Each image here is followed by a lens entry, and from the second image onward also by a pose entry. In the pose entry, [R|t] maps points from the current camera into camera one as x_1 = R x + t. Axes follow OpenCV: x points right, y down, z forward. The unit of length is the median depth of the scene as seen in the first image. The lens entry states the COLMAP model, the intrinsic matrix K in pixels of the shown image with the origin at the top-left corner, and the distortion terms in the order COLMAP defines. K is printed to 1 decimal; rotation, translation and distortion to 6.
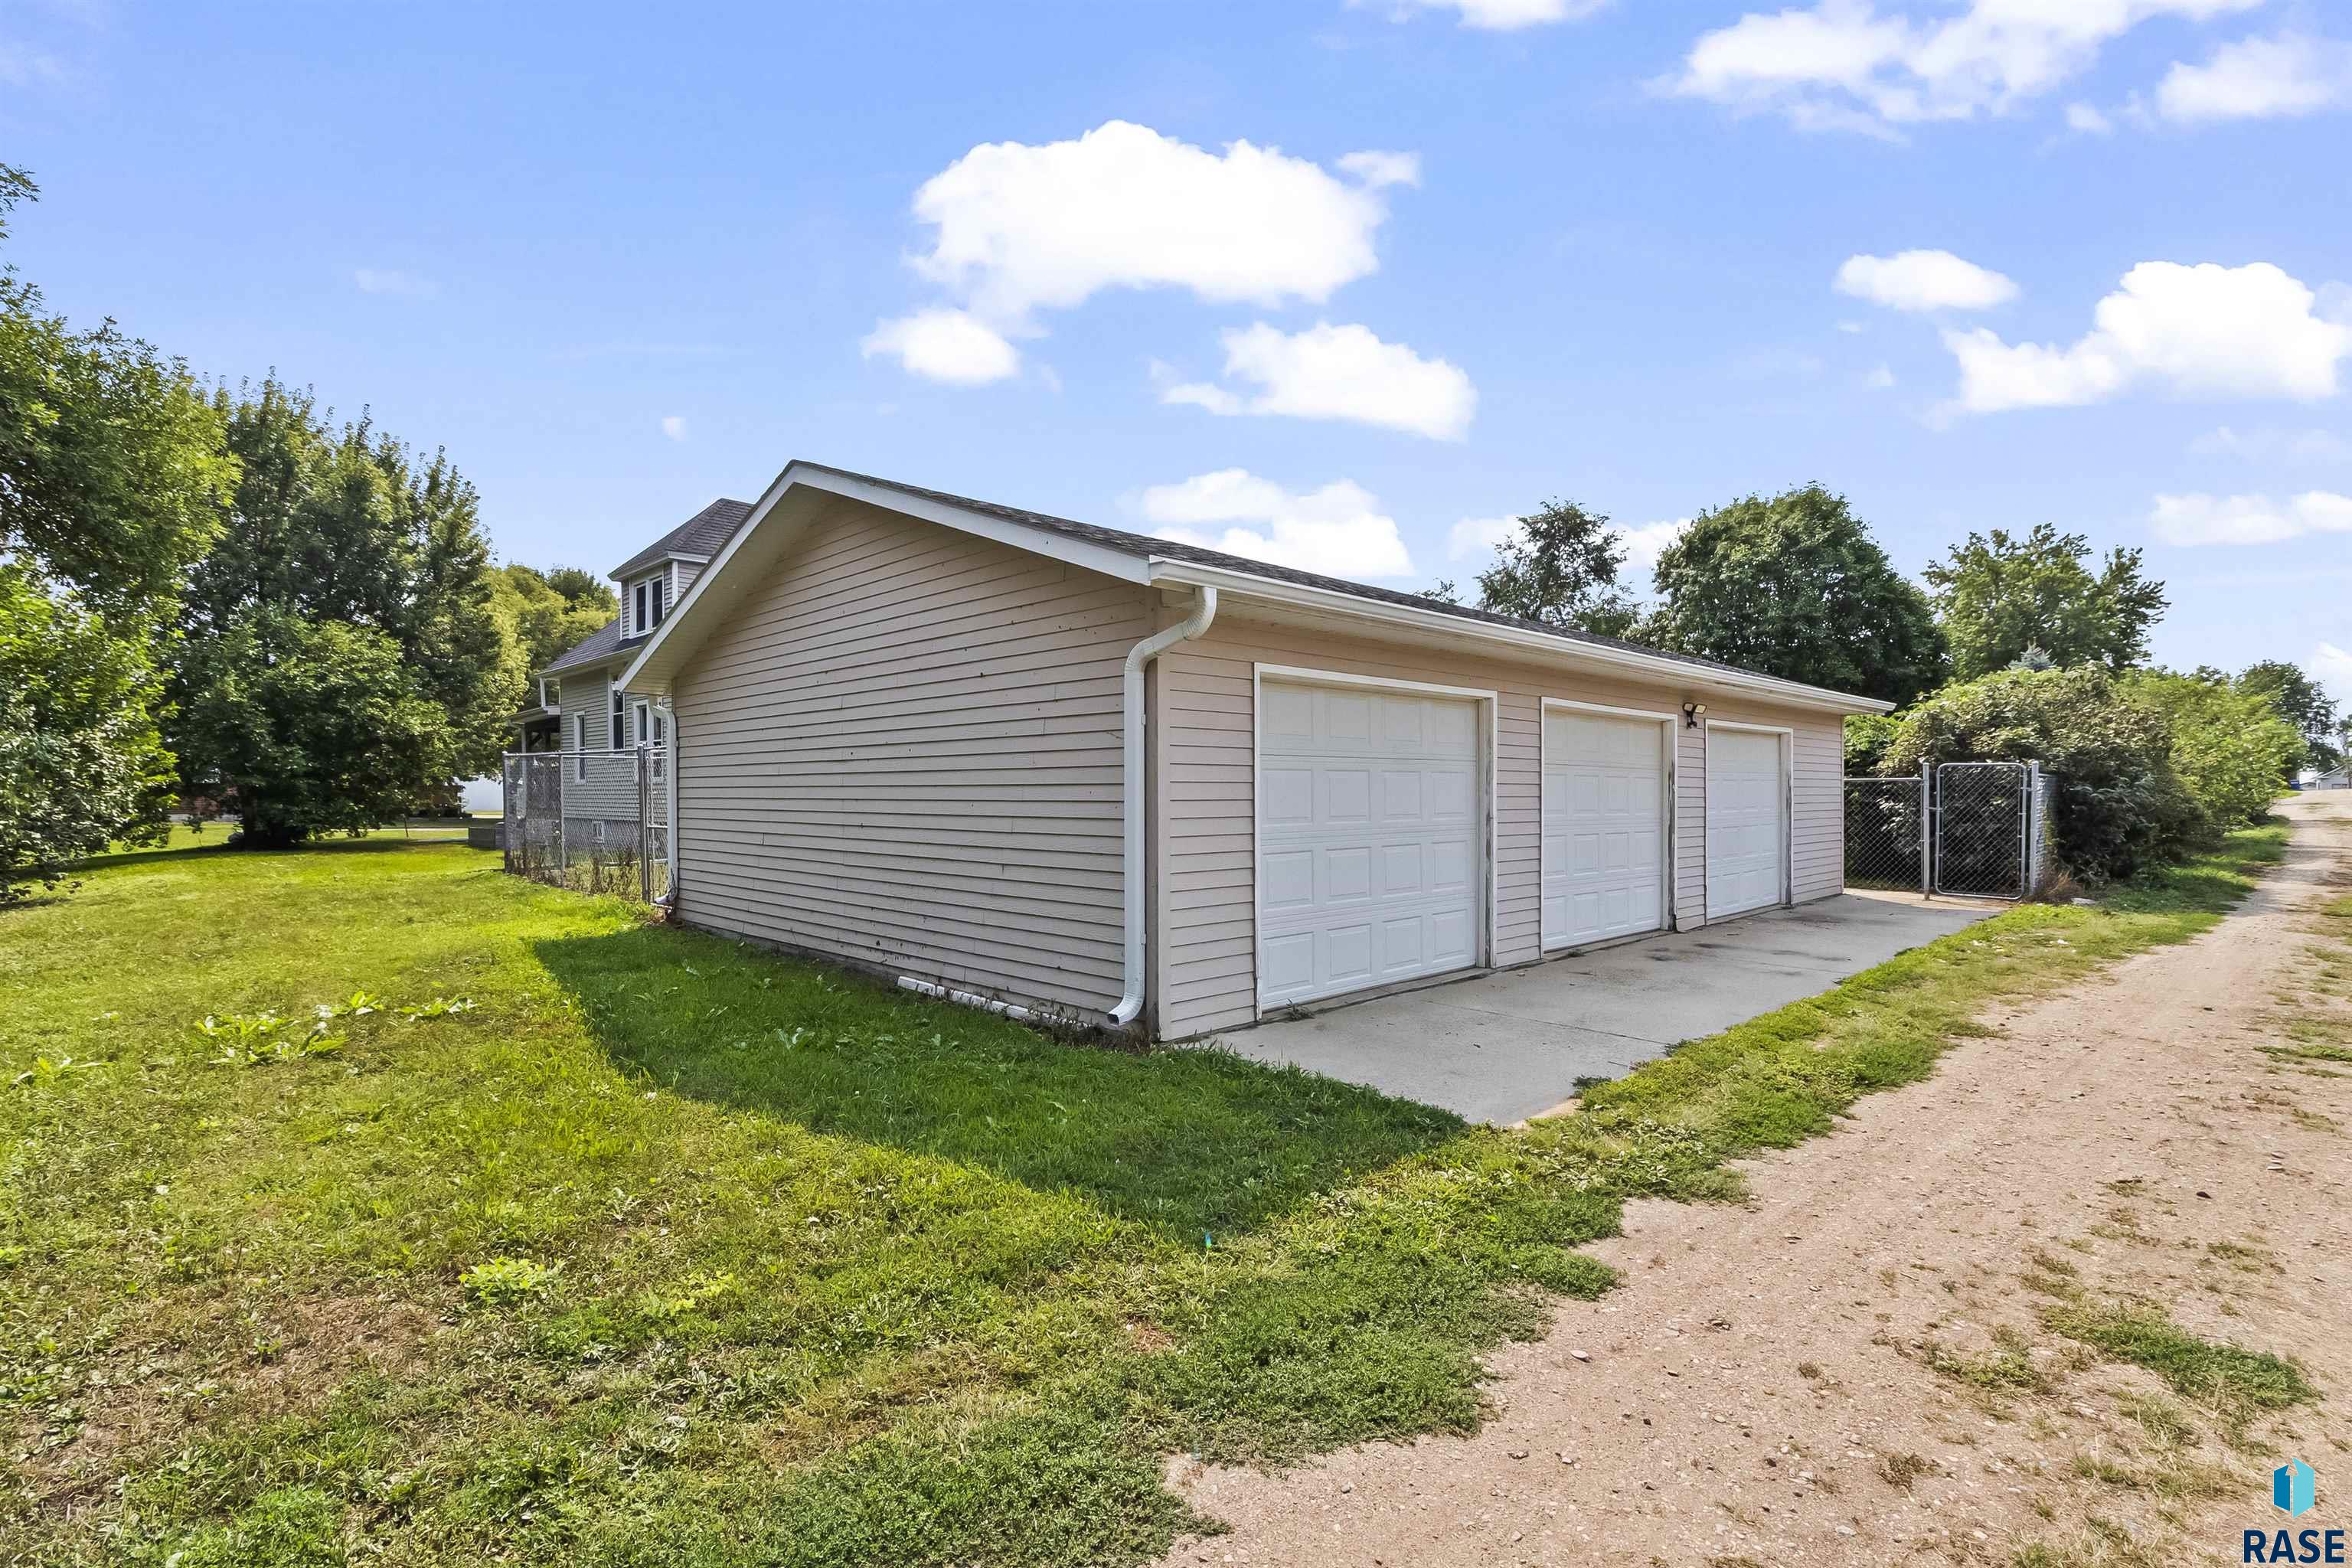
lens RADIAL K [[1077.1, 0, 1188.7], [0, 1077.1, 806.0], [0, 0, 1]] dist [-0.010237, 0.000091]
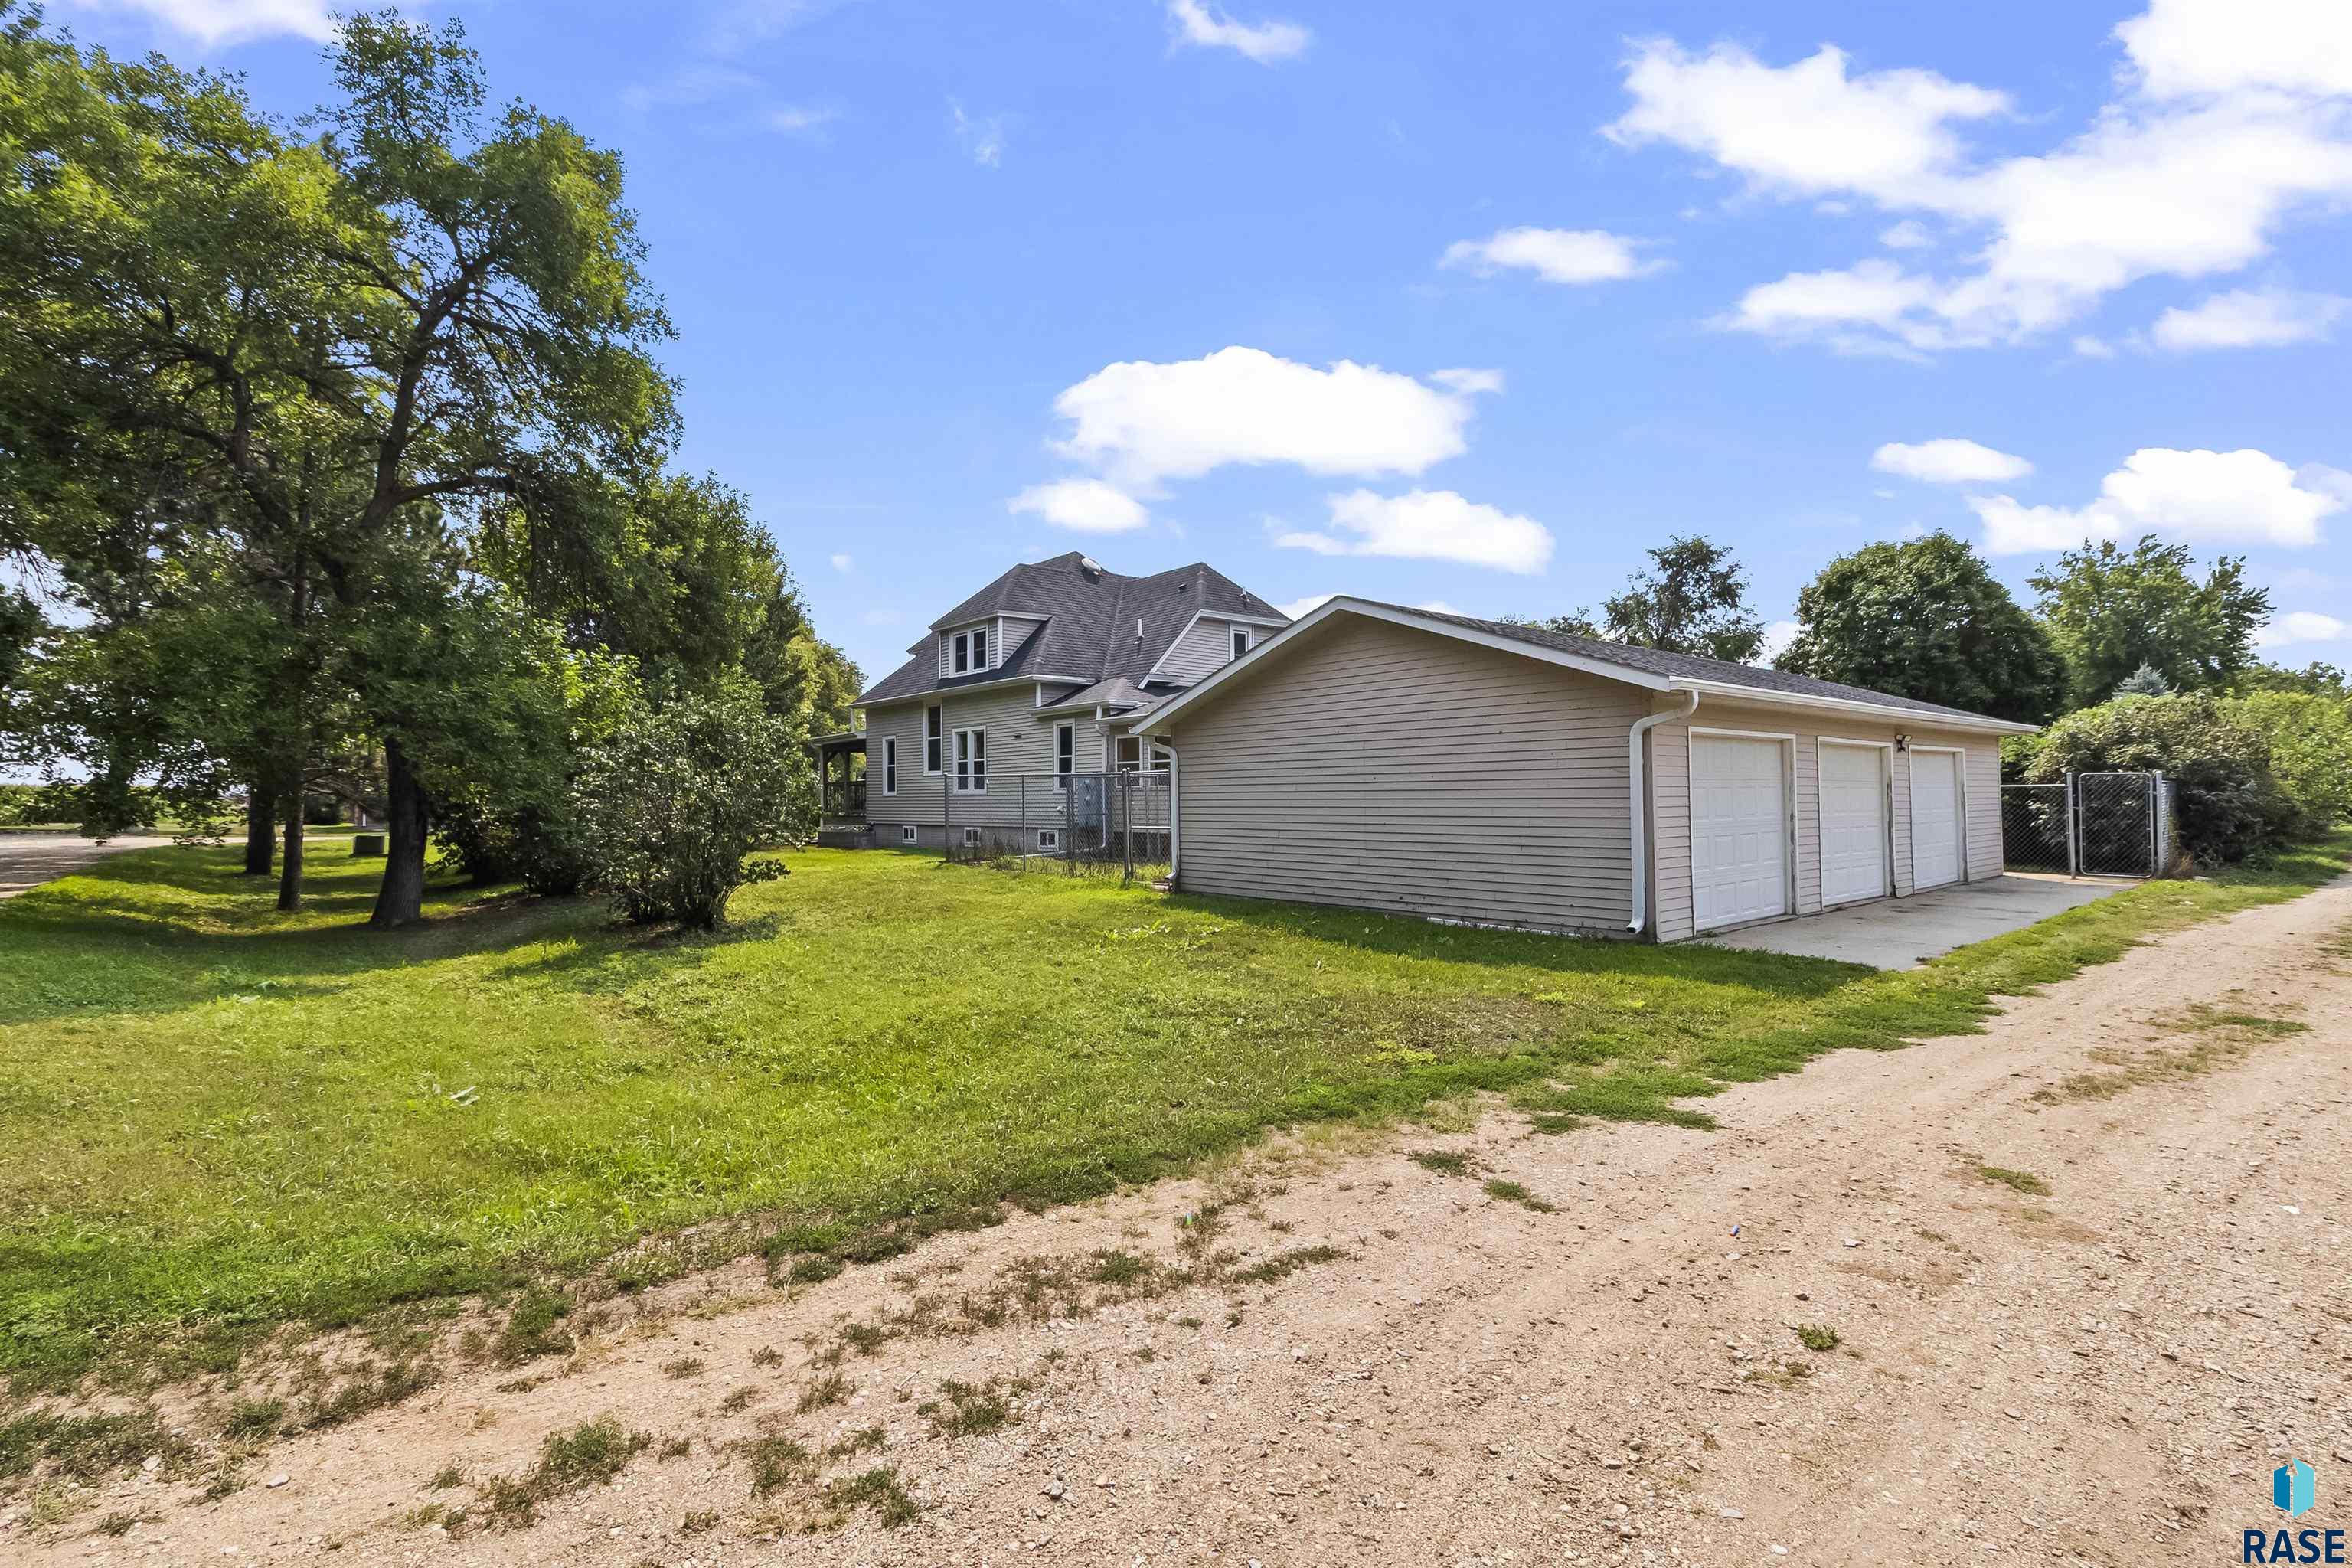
lens RADIAL K [[1077.1, 0, 1159.4], [0, 1077.1, 768.3], [0, 0, 1]] dist [-0.010237, 0.000091]
pose [[0.997331, -0.008884, -0.072477, -0.286613], [0.006090, 0.999233, -0.038680, -0.002288], [0.072765, 0.038136, 0.996620, -0.335252]]
